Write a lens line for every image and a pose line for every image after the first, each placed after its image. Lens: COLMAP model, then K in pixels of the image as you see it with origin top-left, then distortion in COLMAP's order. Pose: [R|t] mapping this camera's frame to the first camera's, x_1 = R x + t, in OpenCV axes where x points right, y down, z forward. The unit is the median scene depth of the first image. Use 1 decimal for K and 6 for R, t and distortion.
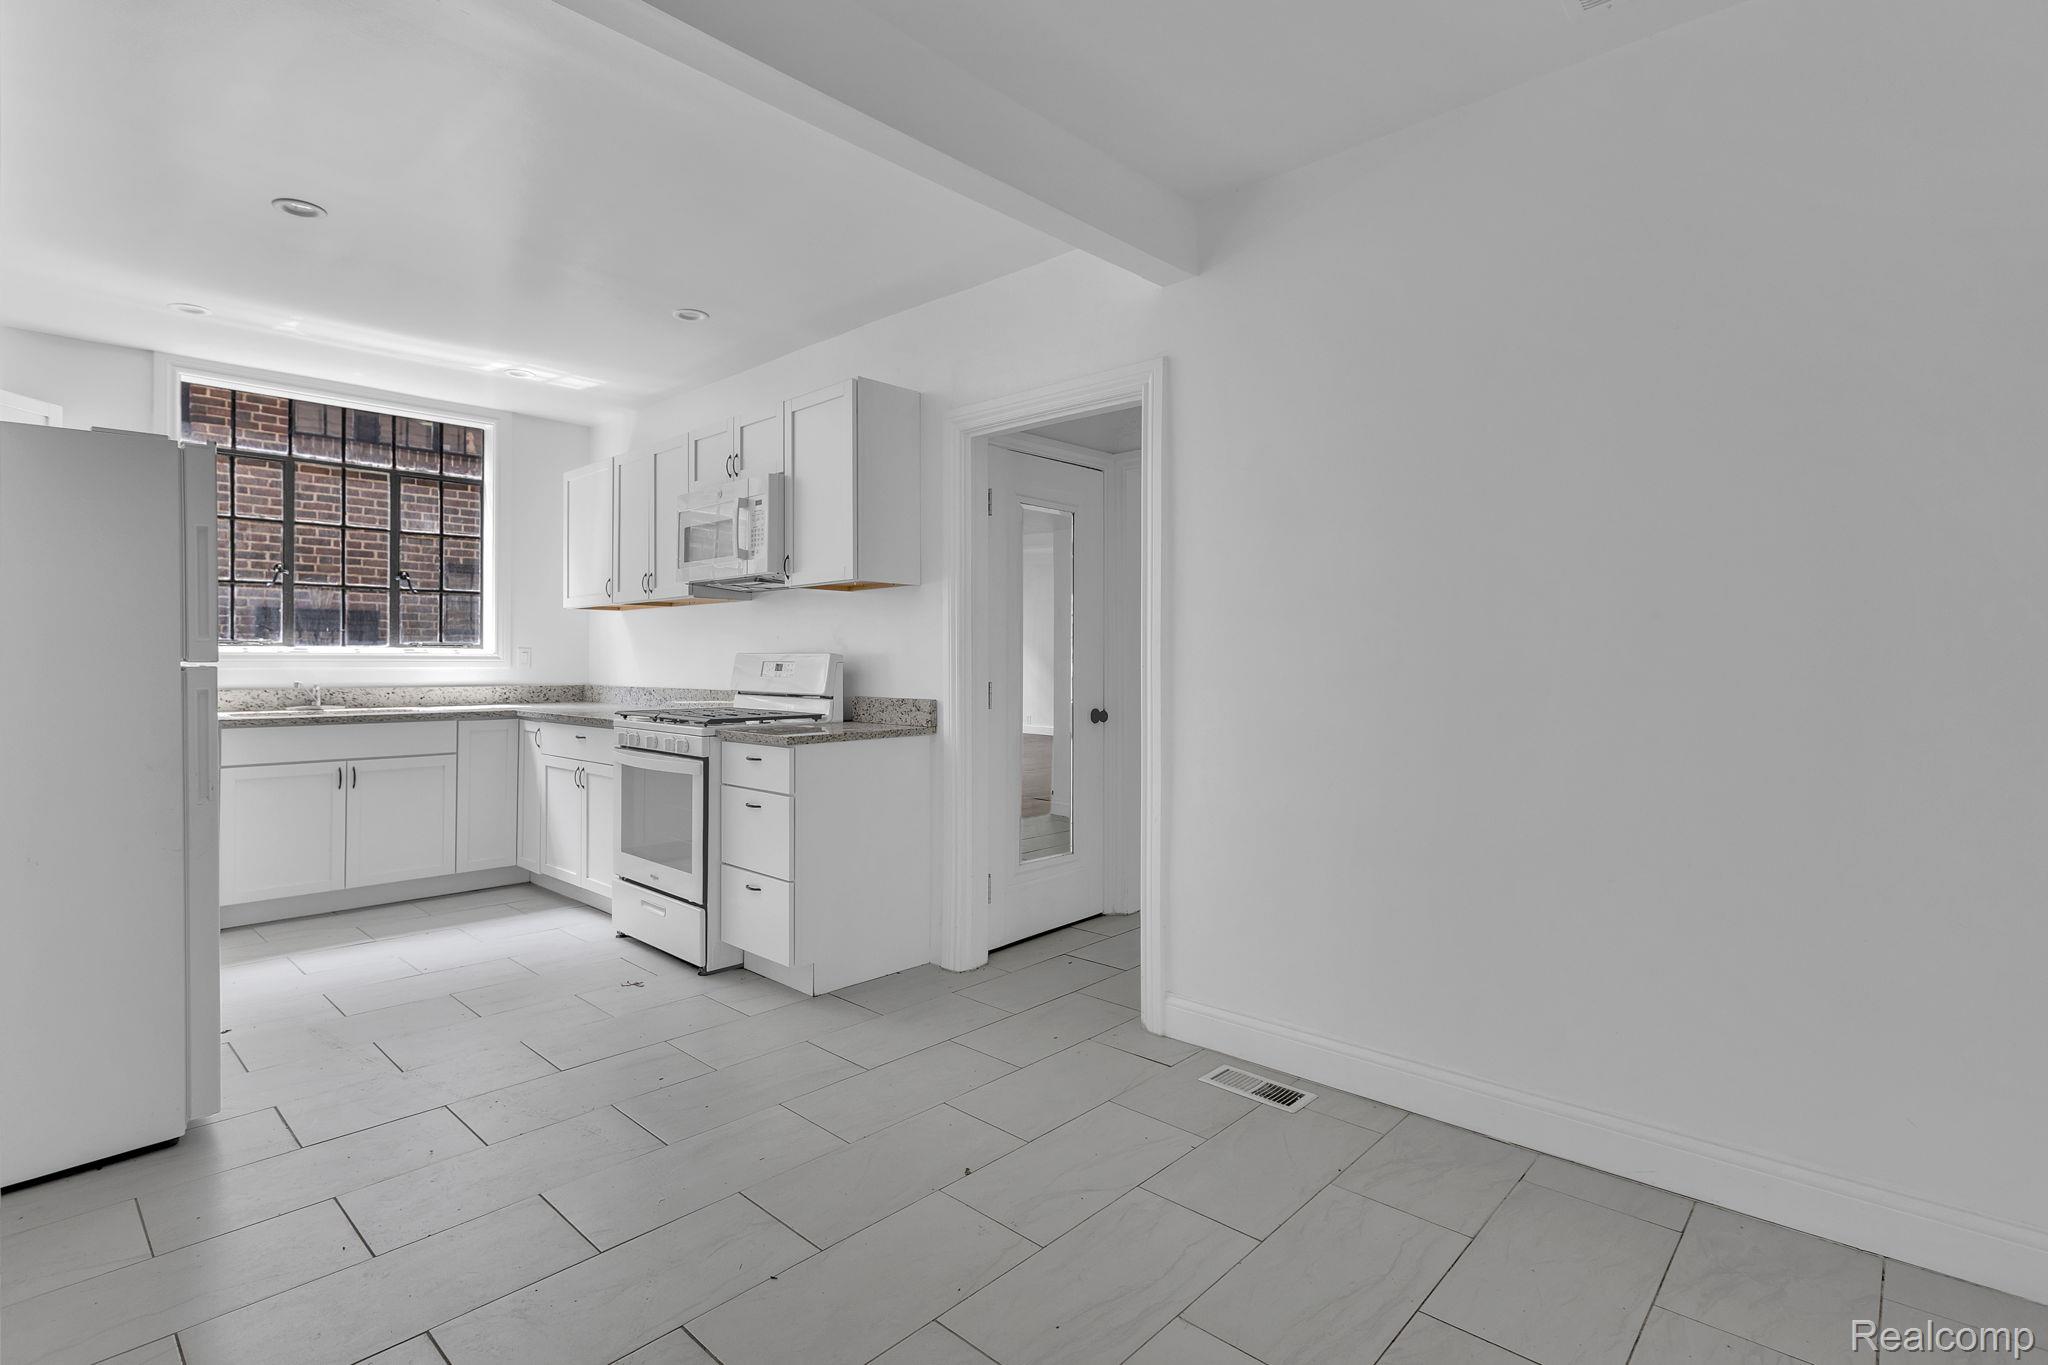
lens RADIAL K [[982.9, 0, 1025.5], [0, 982.9, 666.3], [0, 0, 1]] dist [-0.001922, -0.000147]
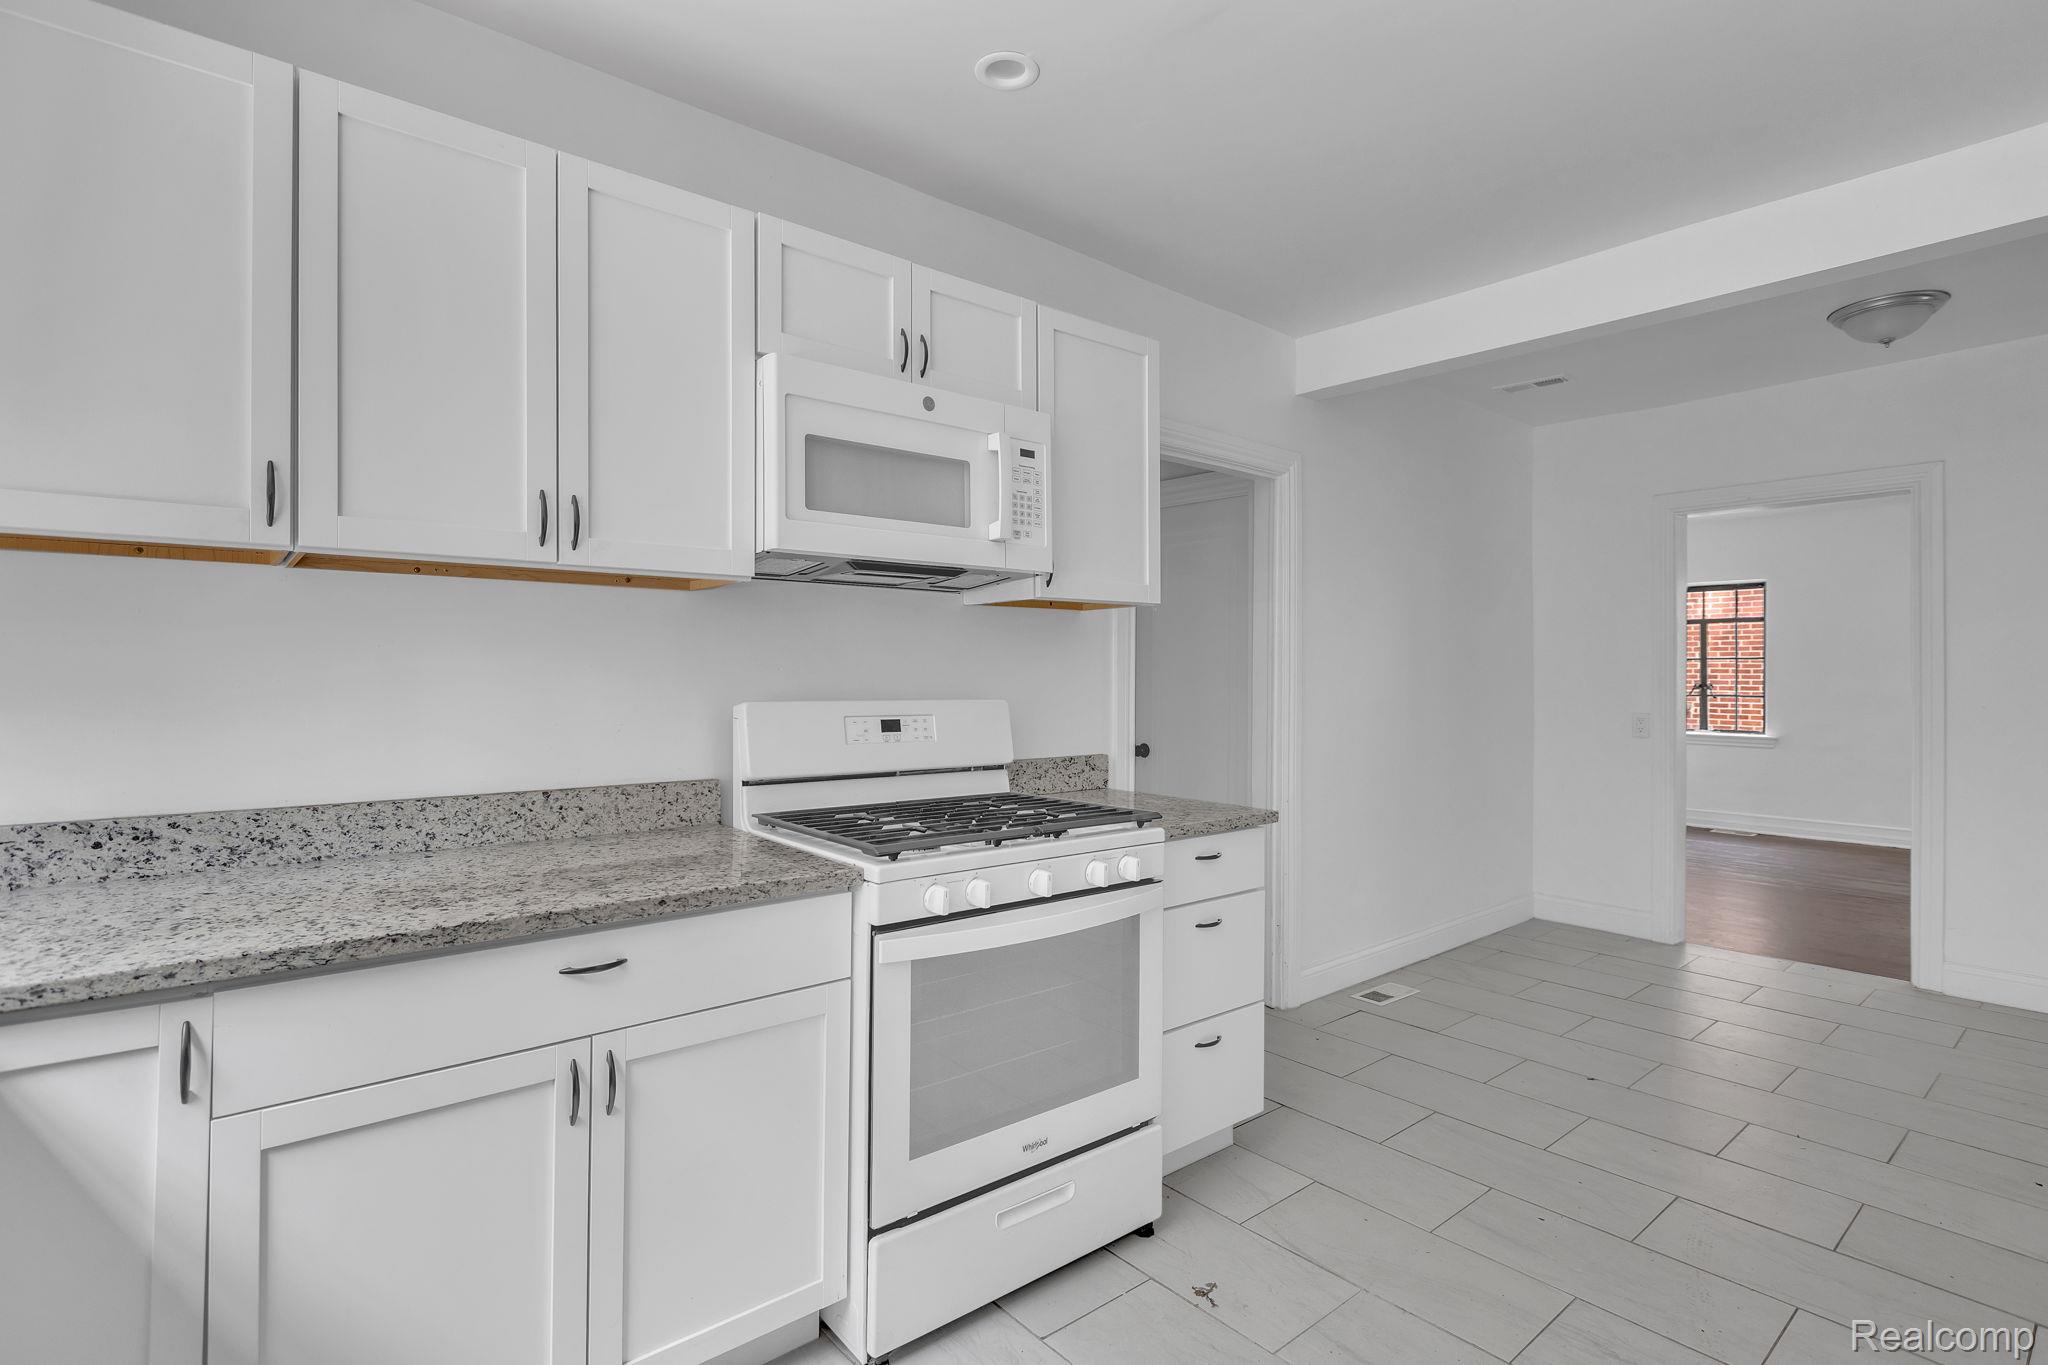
lens RADIAL K [[982.9, 0, 1026.1], [0, 982.9, 682.4], [0, 0, 1]] dist [-0.001922, -0.000147]
pose [[0.124834, -0.006030, 0.992159, -1.070182], [0.003679, 0.999977, 0.005615, -0.035516], [-0.992171, 0.002949, 0.124853, 1.134099]]
